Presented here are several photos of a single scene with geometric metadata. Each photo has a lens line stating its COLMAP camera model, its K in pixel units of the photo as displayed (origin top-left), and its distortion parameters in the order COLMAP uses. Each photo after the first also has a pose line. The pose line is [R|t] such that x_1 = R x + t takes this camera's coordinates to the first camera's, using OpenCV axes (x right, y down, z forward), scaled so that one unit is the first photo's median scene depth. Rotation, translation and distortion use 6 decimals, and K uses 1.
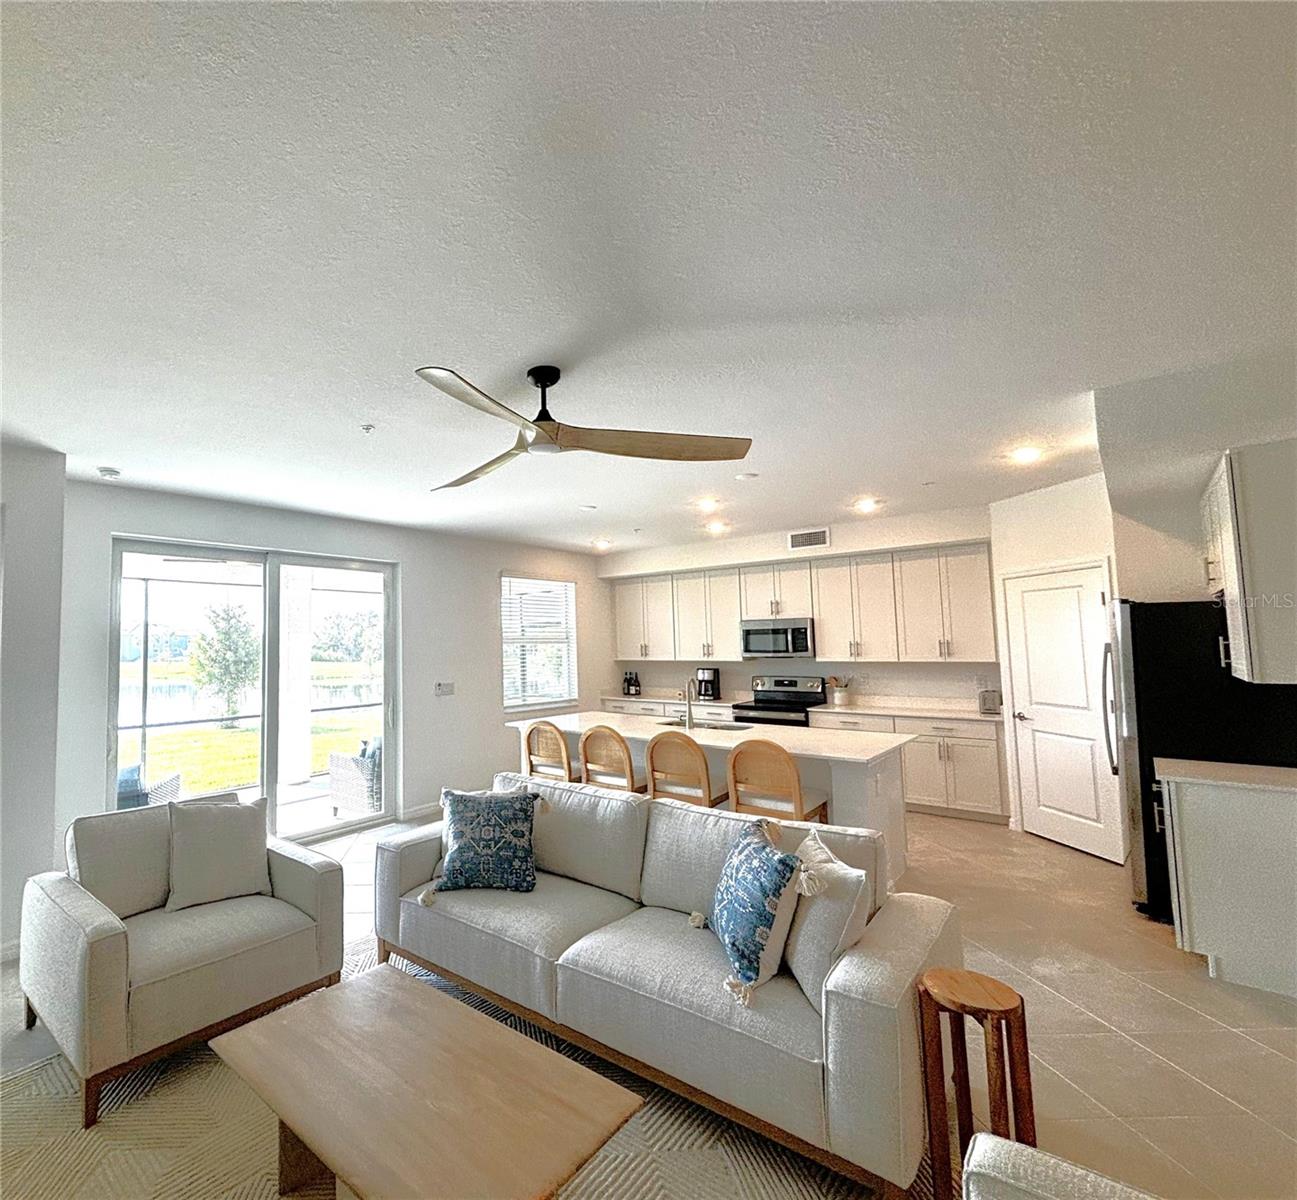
lens RADIAL K [[650.7, 0, 495.9], [0, 650.7, 598.0], [0, 0, 1]] dist [0.001339, -0.000905]
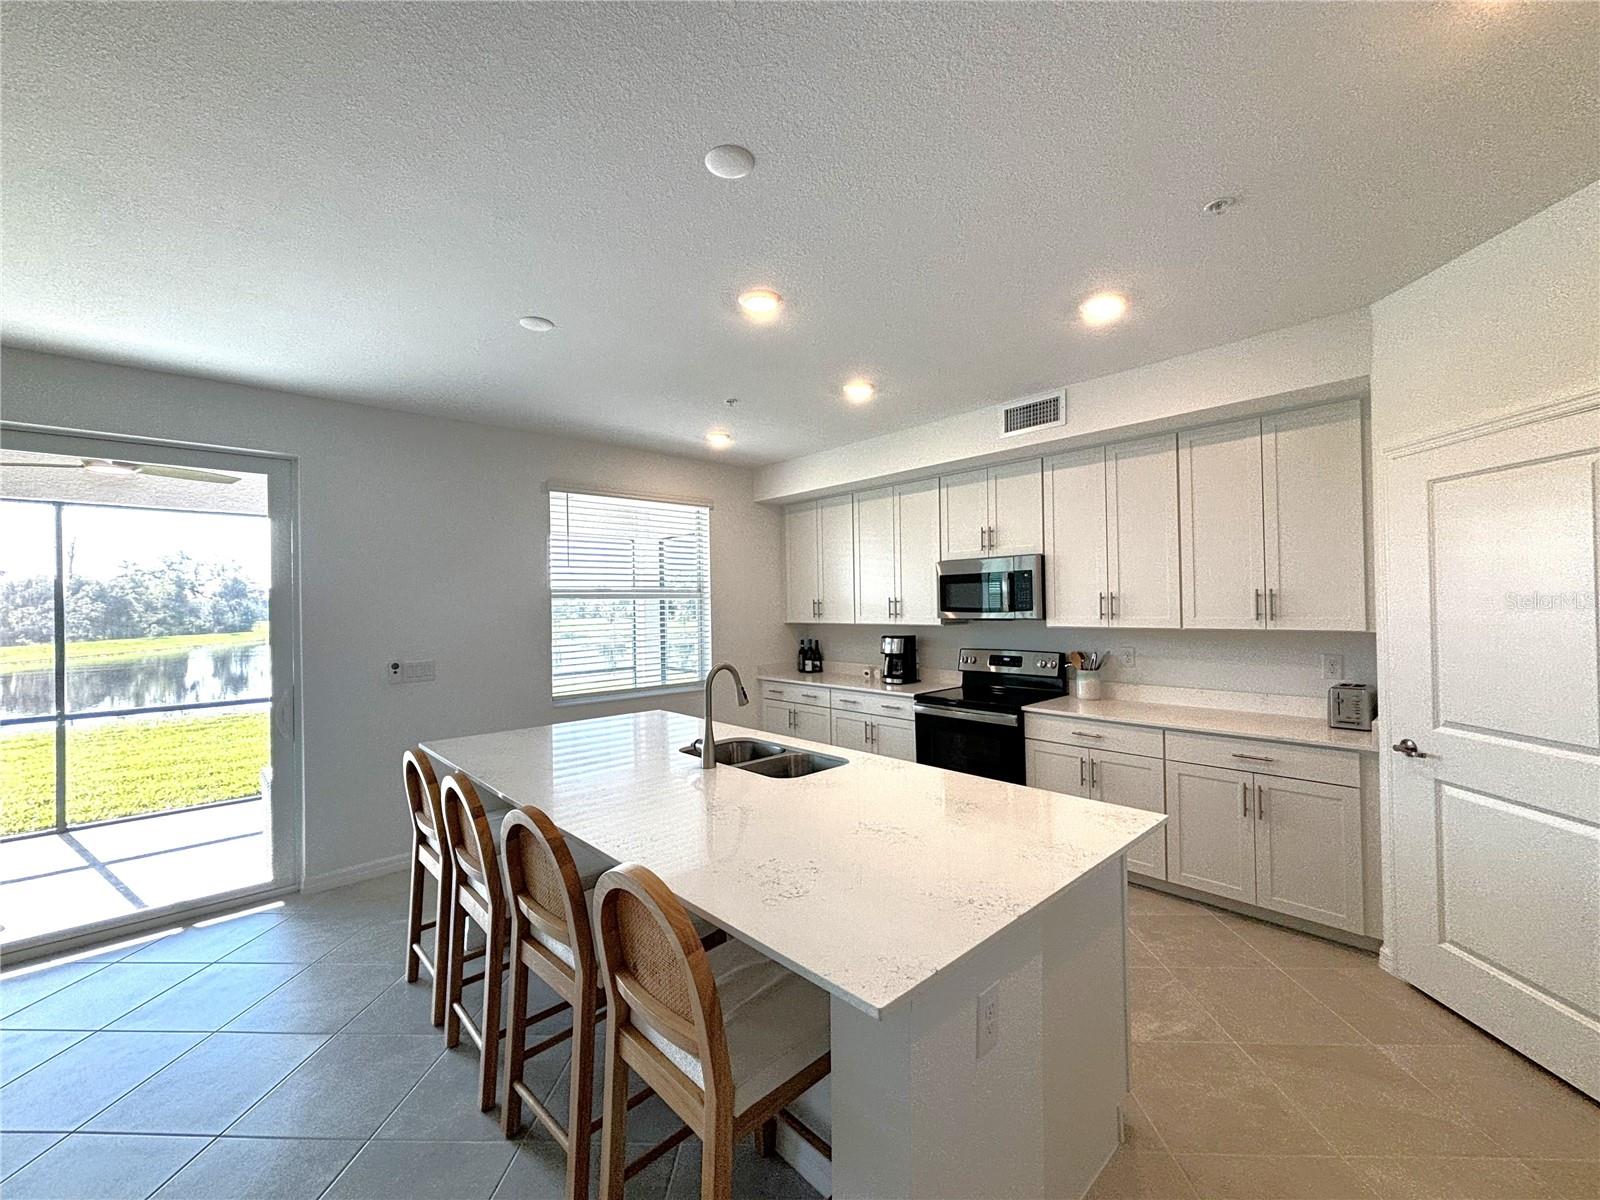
lens RADIAL K [[646.6, 0, 800.0], [0, 646.6, 600.0], [0, 0, 1]] dist [0.006750, -0.000081]
pose [[0.998569, -0.000034, -0.053485, 0.296728], [0.003629, 0.997738, 0.067121, 0.032114], [0.053362, -0.067219, 0.996310, 0.396537]]
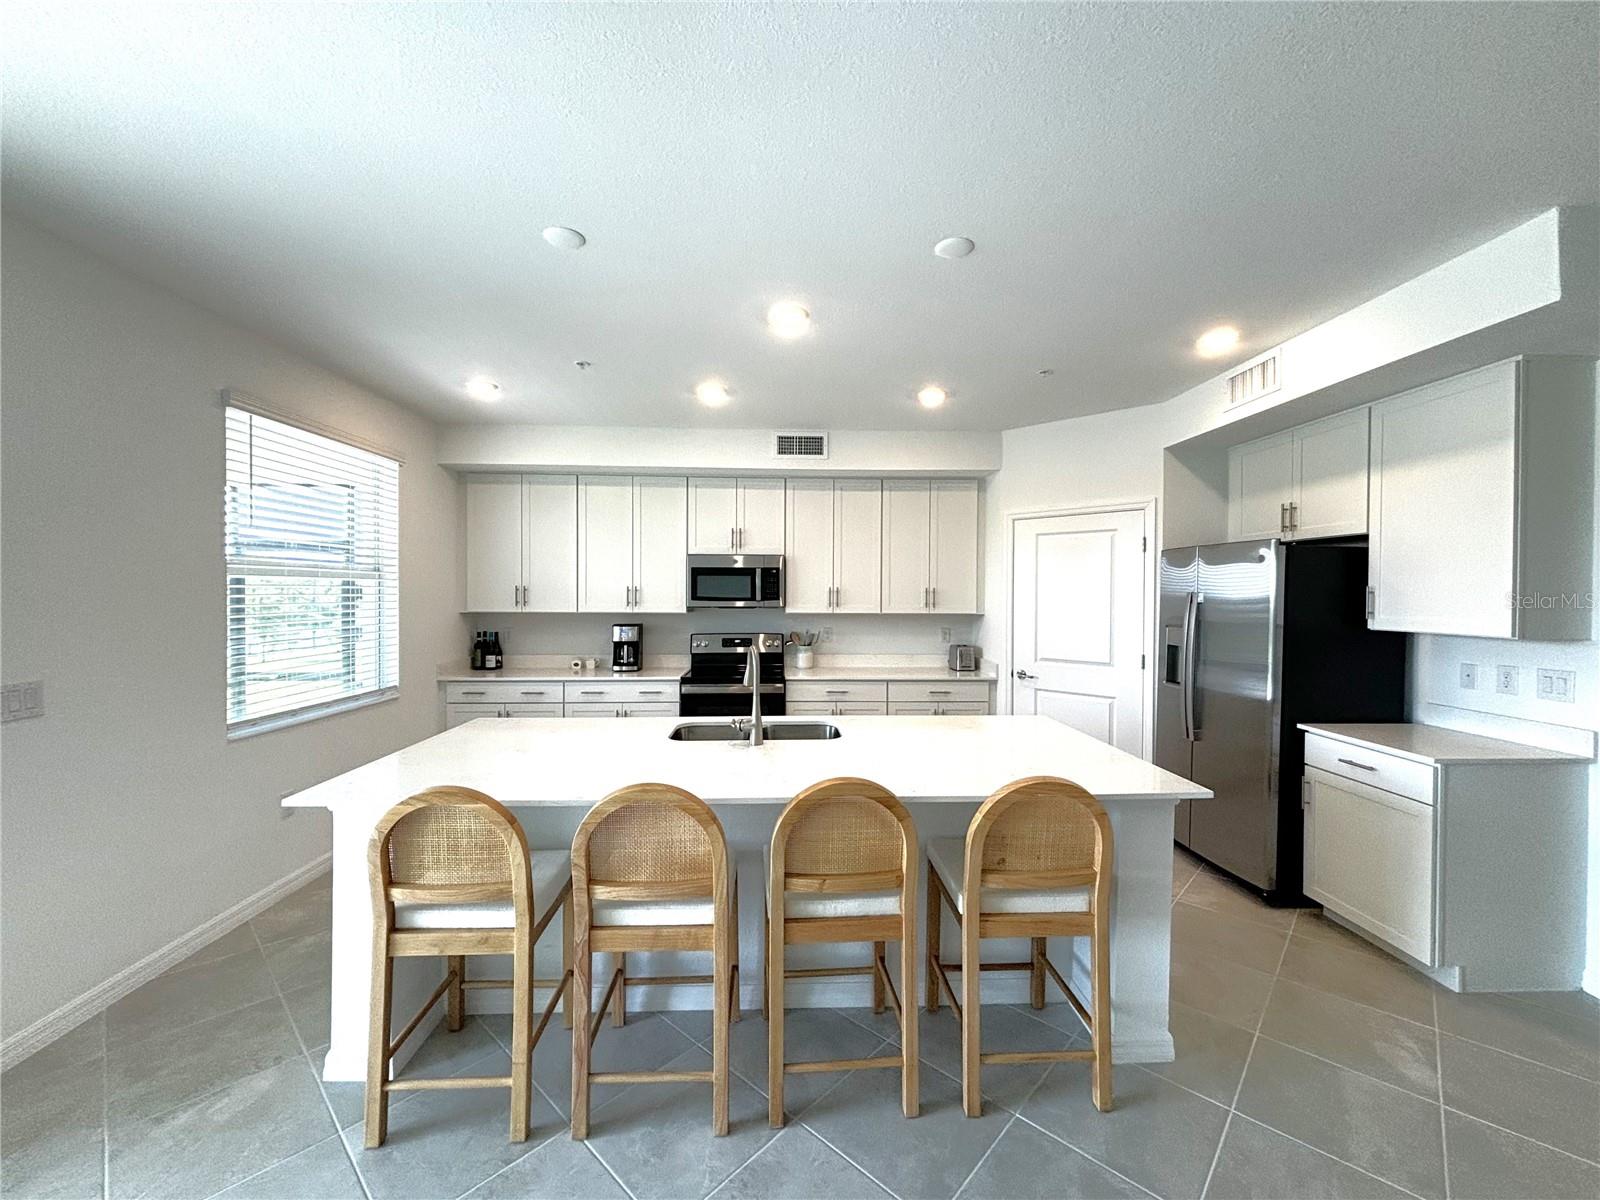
lens RADIAL K [[646.6, 0, 800.0], [0, 646.6, 600.0], [0, 0, 1]] dist [0.006750, -0.000081]
pose [[0.688027, 0.010086, 0.725615, -0.038422], [-0.067996, 0.996400, 0.050624, 0.043422], [-0.722493, -0.084170, 0.686236, 0.476742]]
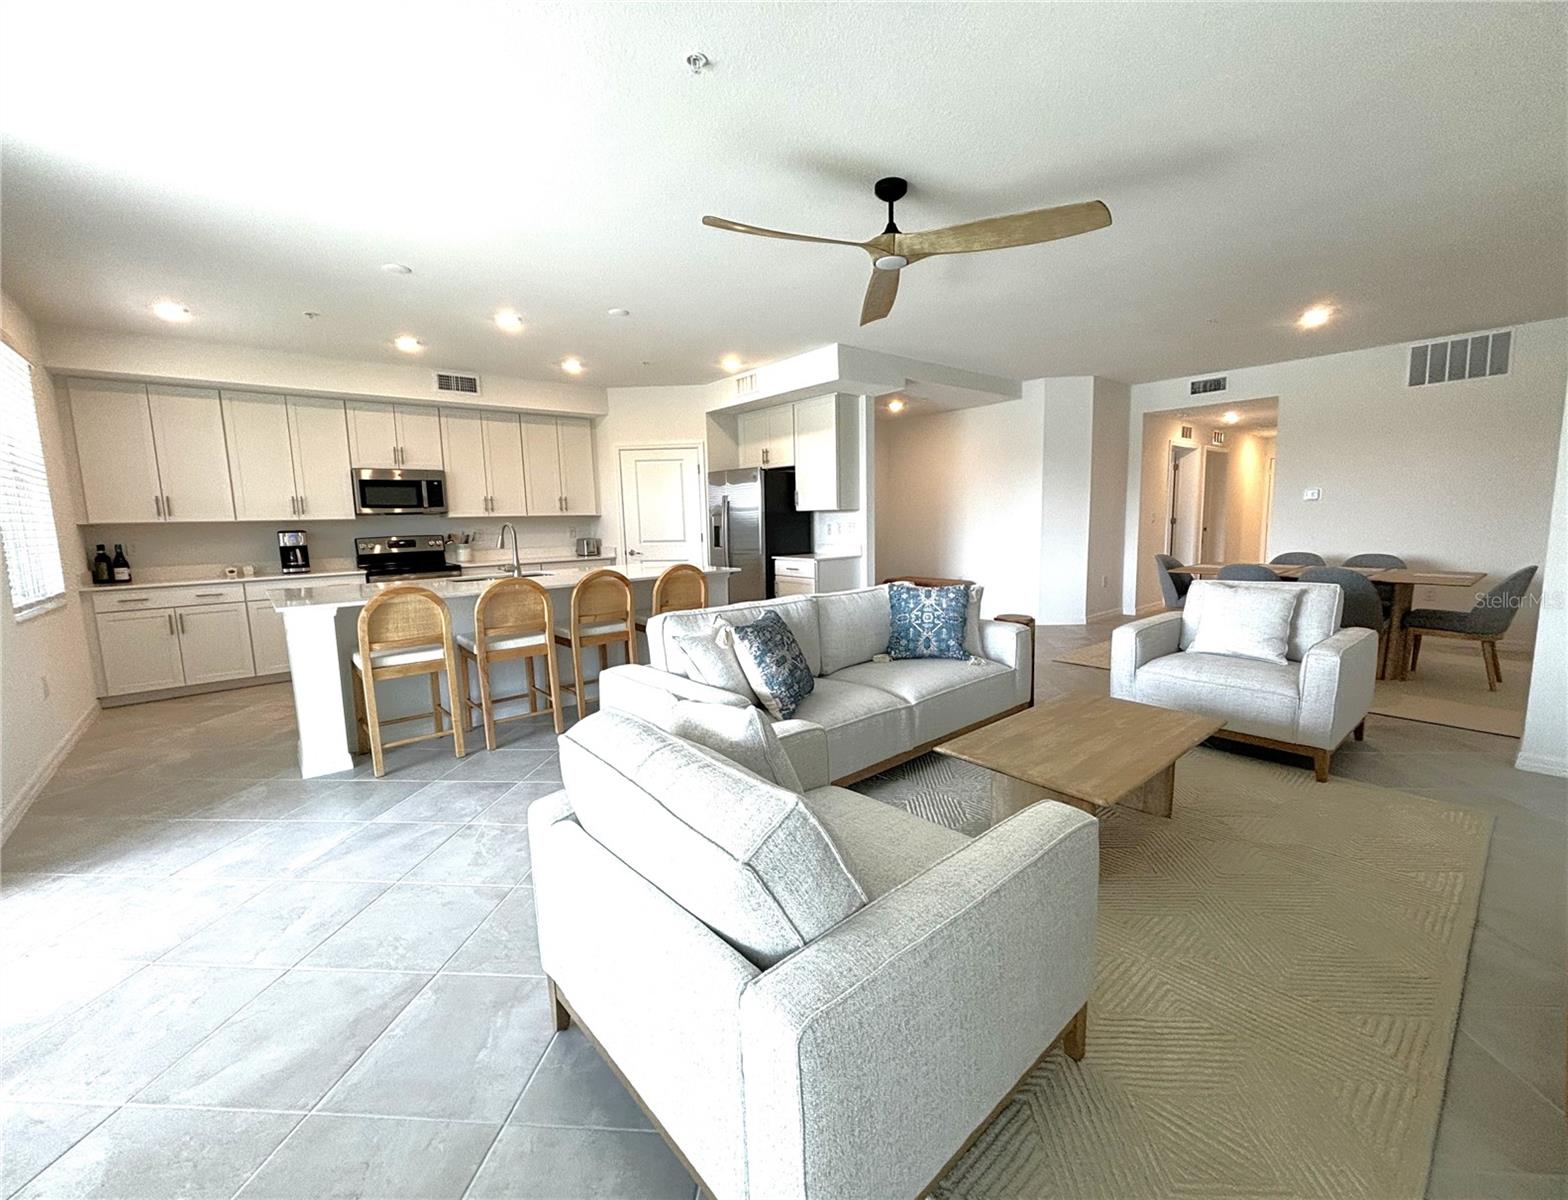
lens RADIAL K [[663.8, 0, 818.1], [0, 663.8, 605.8], [0, 0, 1]] dist [-0.008679, -0.000248]
pose [[0.059205, -0.121045, 0.990880, -0.446914], [-0.054820, 0.990729, 0.124302, 0.075490], [-0.996739, -0.061680, 0.052020, 0.405346]]
